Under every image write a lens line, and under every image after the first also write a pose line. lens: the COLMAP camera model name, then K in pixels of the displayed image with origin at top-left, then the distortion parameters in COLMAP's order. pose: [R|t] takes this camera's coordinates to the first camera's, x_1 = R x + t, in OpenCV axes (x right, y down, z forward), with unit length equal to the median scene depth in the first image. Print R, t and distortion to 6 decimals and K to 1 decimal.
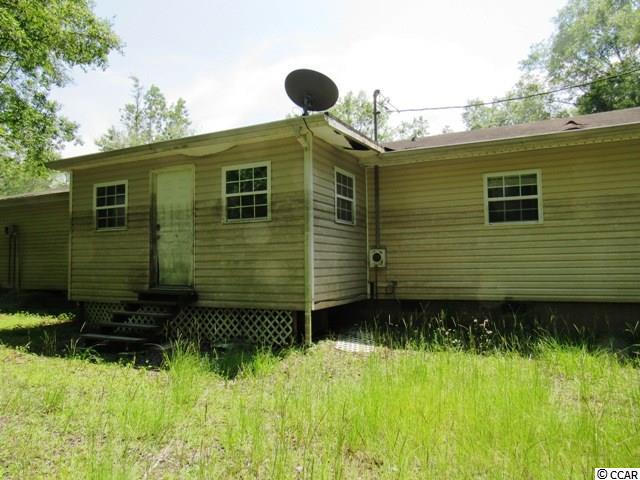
lens RADIAL K [[458.6, 0, 320.7], [0, 458.6, 242.9], [0, 0, 1]] dist [-0.025101, 0.004351]
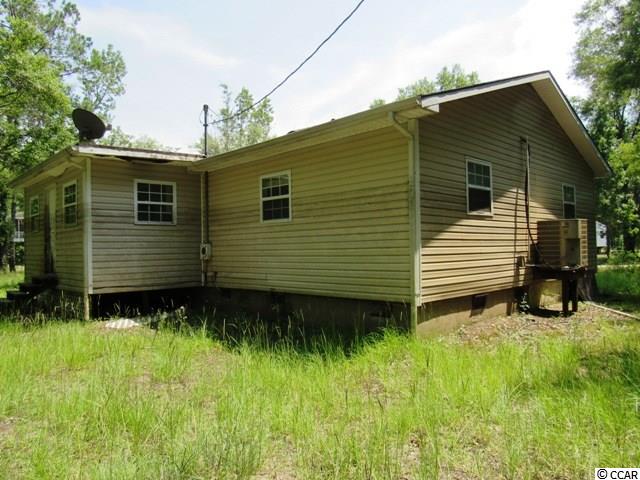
lens RADIAL K [[458.6, 0, 320.7], [0, 458.6, 242.9], [0, 0, 1]] dist [-0.025101, 0.004351]
pose [[0.934673, -0.005500, -0.355466, 0.851498], [0.020329, 0.999071, 0.037997, -0.028173], [0.354927, -0.042741, 0.933917, 0.017331]]
